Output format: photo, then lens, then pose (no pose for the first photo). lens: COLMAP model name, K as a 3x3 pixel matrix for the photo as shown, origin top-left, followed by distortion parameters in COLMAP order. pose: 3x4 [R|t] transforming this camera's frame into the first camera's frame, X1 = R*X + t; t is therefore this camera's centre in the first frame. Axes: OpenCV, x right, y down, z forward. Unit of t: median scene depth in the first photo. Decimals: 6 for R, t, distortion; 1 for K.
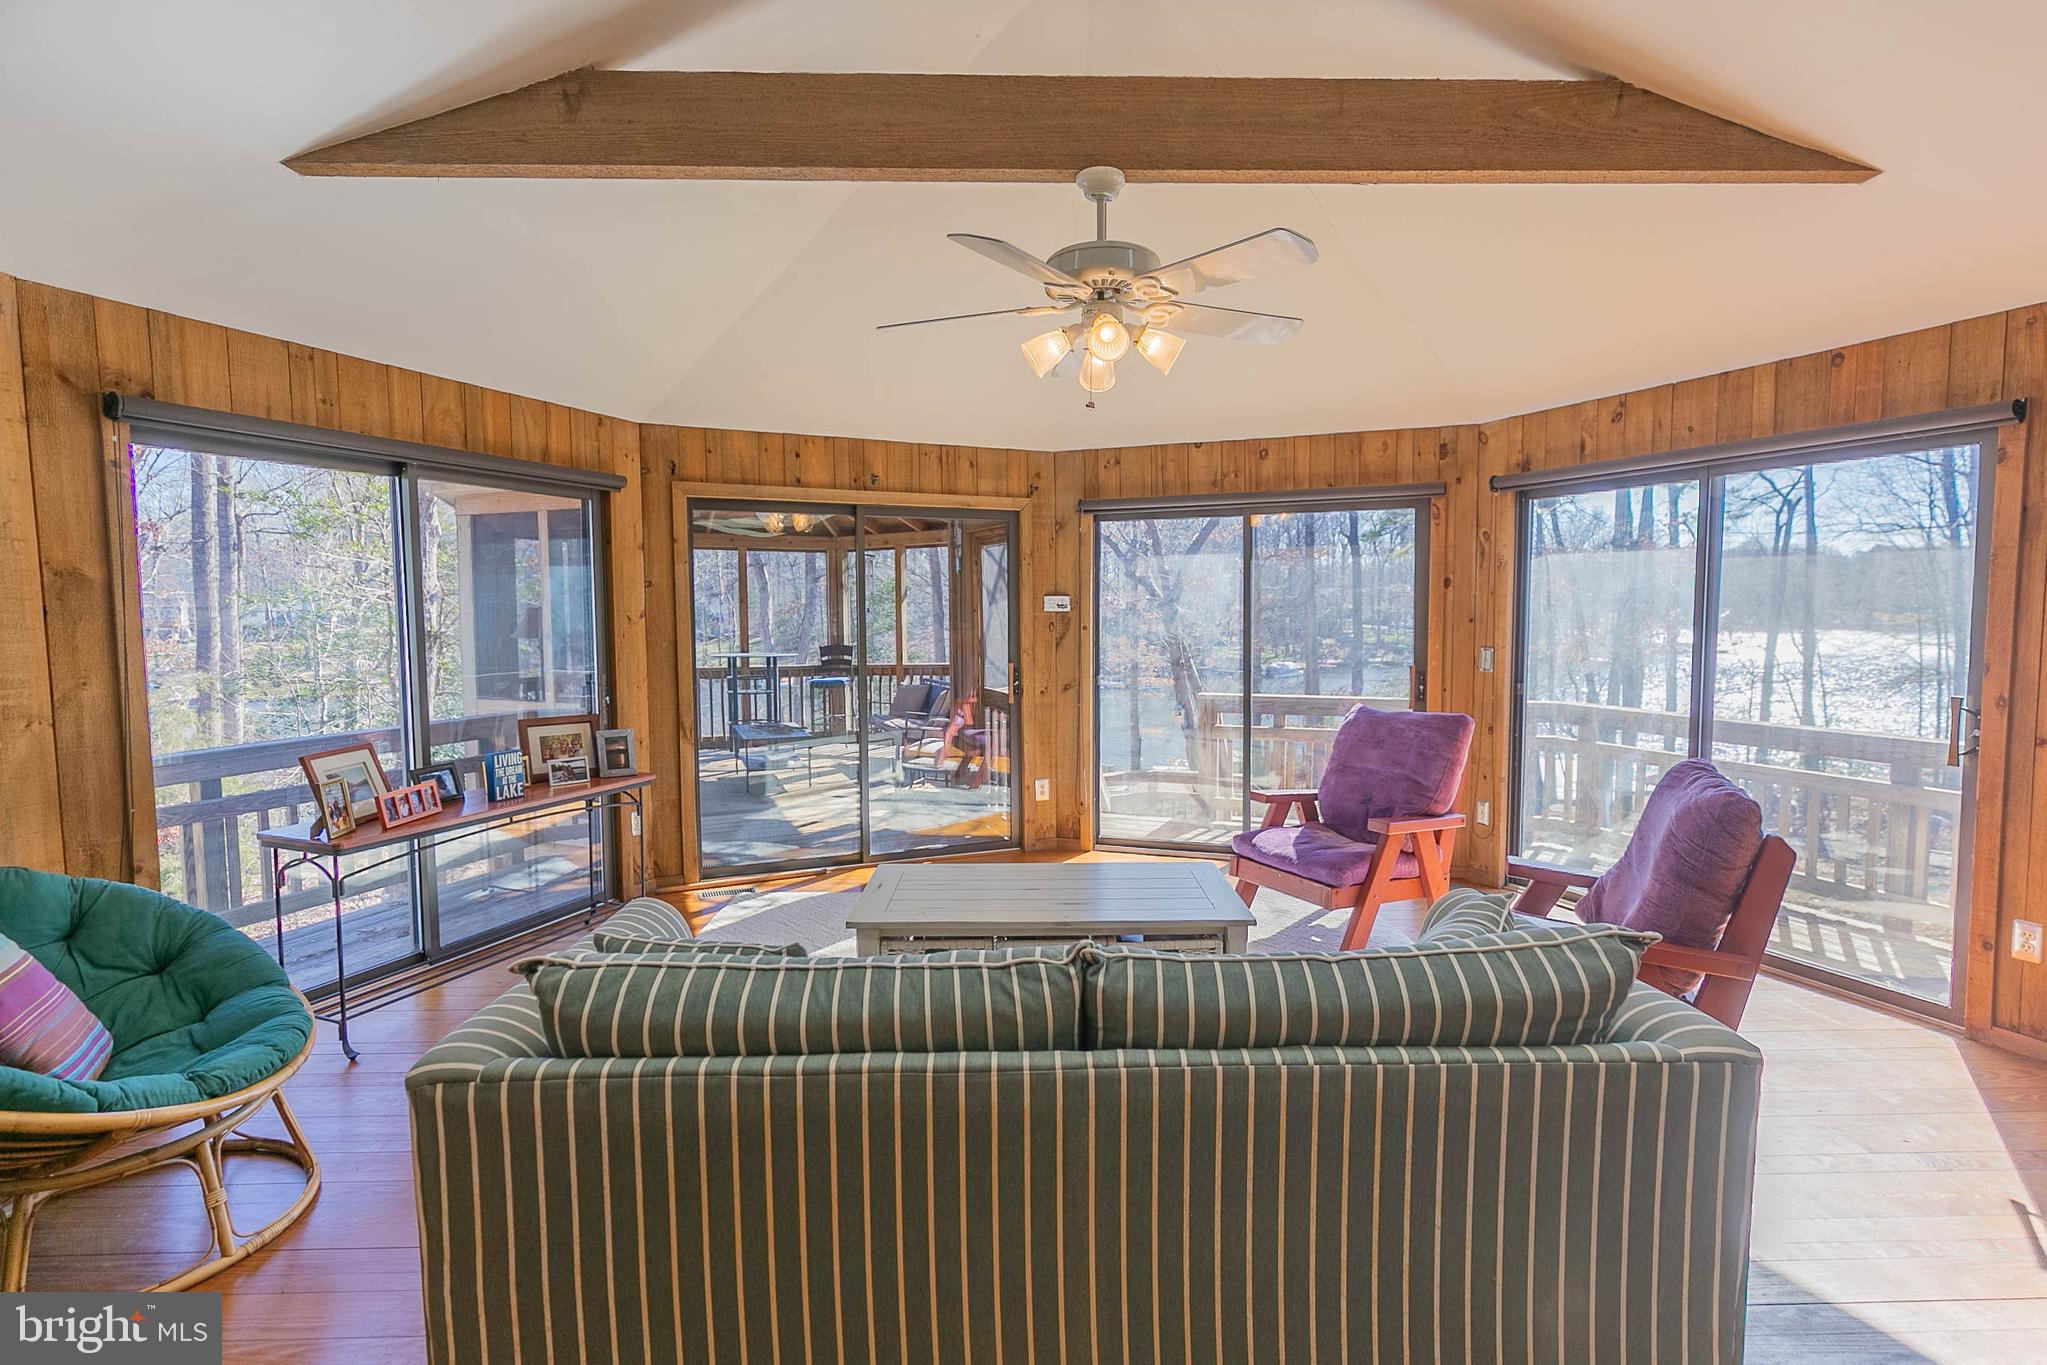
lens RADIAL K [[927.5, 0, 1044.3], [0, 927.5, 677.4], [0, 0, 1]] dist [0.006265, -0.001472]
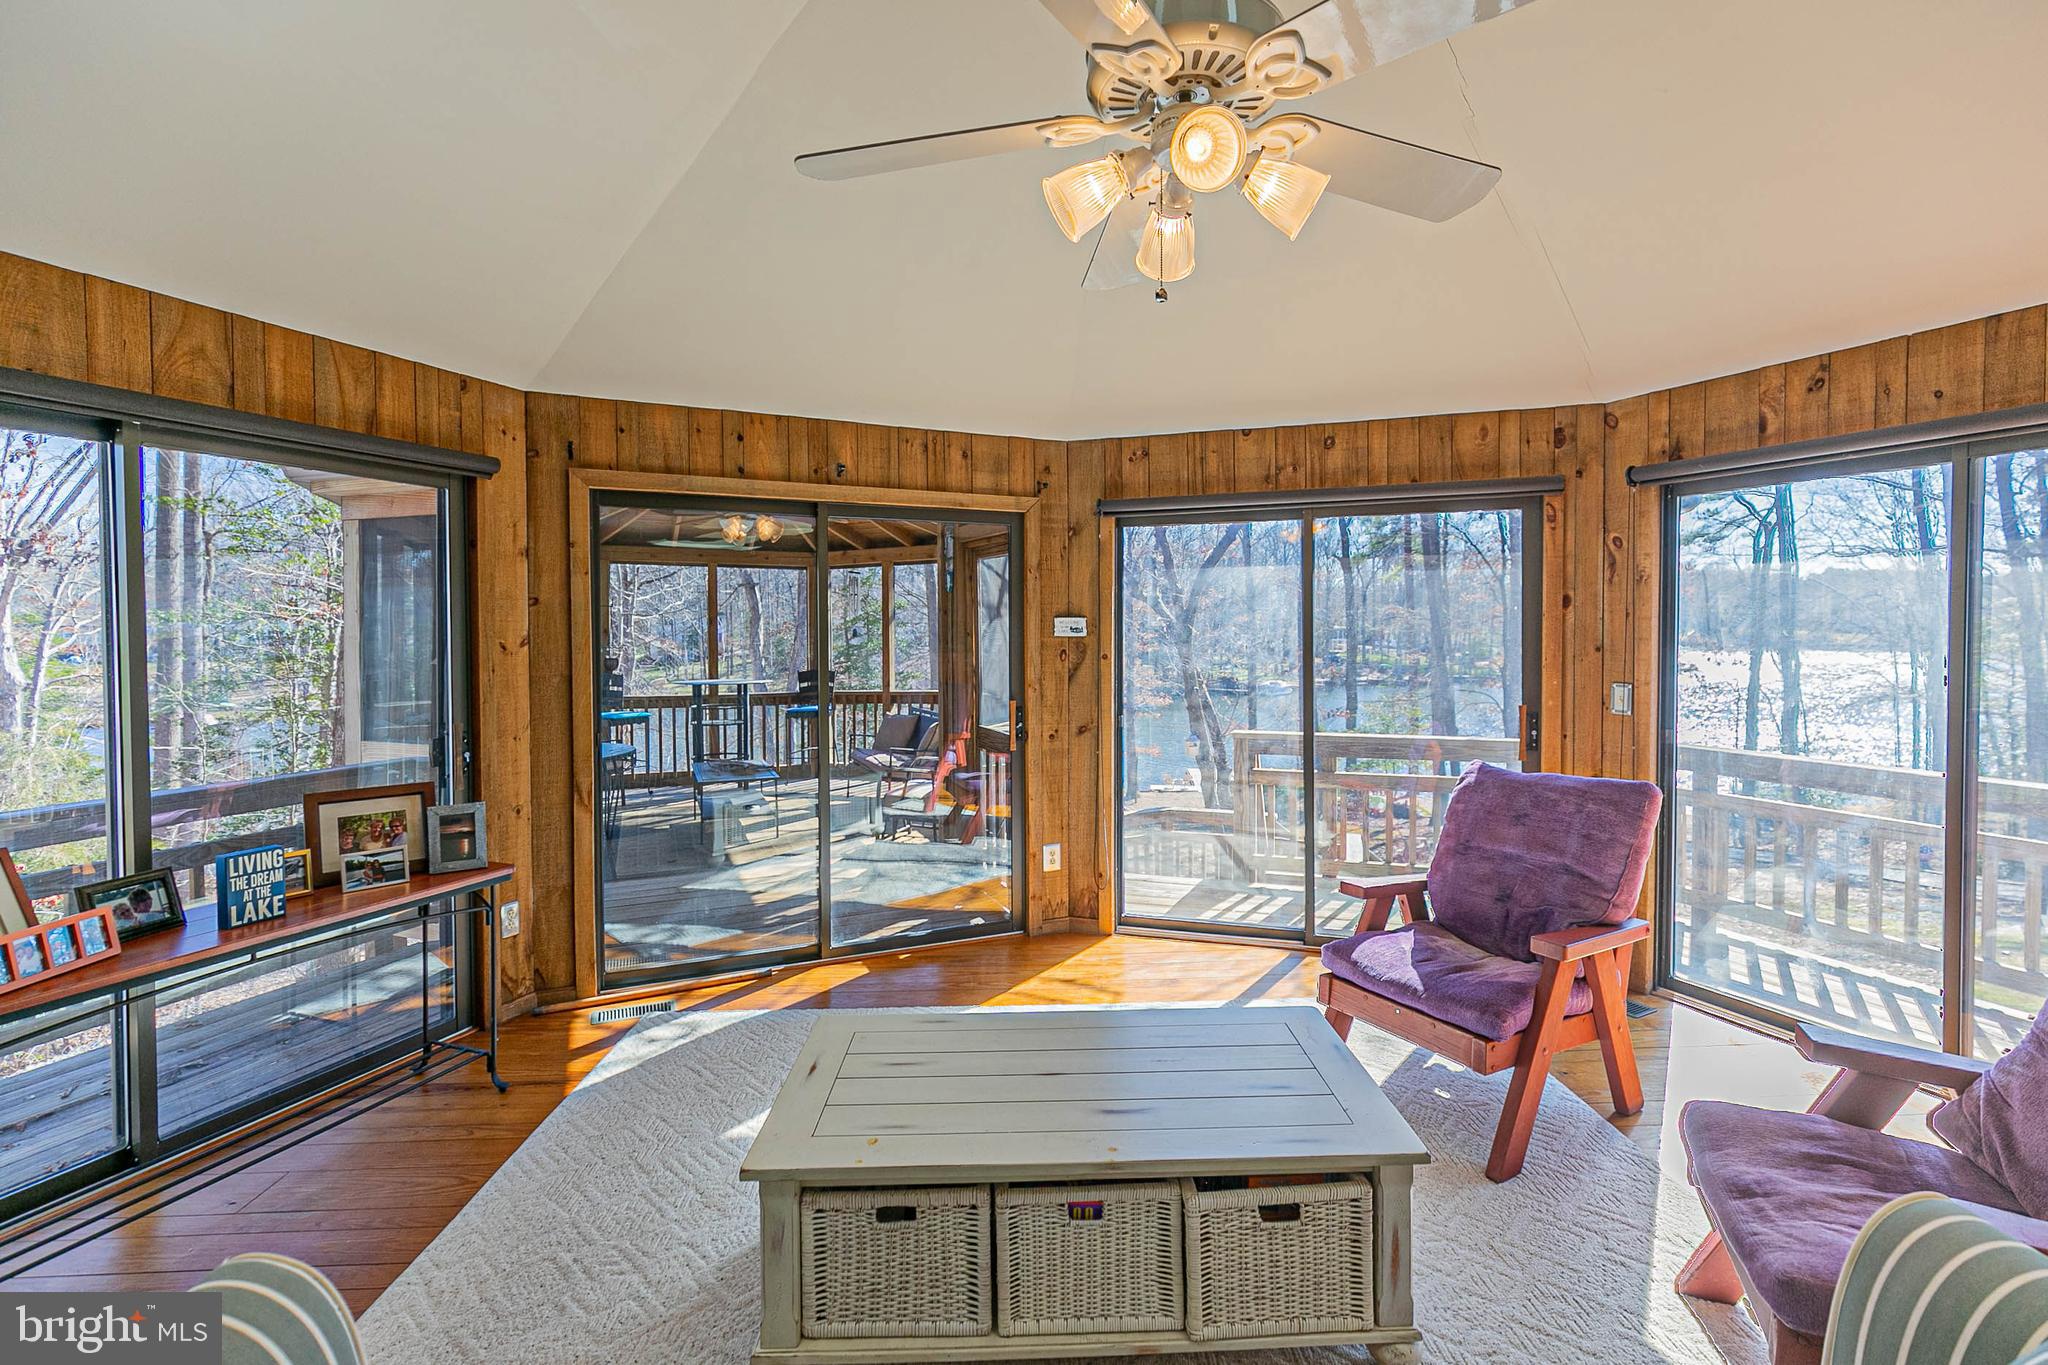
lens RADIAL K [[927.9, 0, 1085.9], [0, 927.9, 639.0], [0, 0, 1]] dist [0.006265, -0.001472]
pose [[0.998870, 0.000062, 0.047533, -0.013109], [0.002946, 0.997995, -0.063222, -0.020872], [-0.047442, 0.063291, 0.996867, 0.227051]]
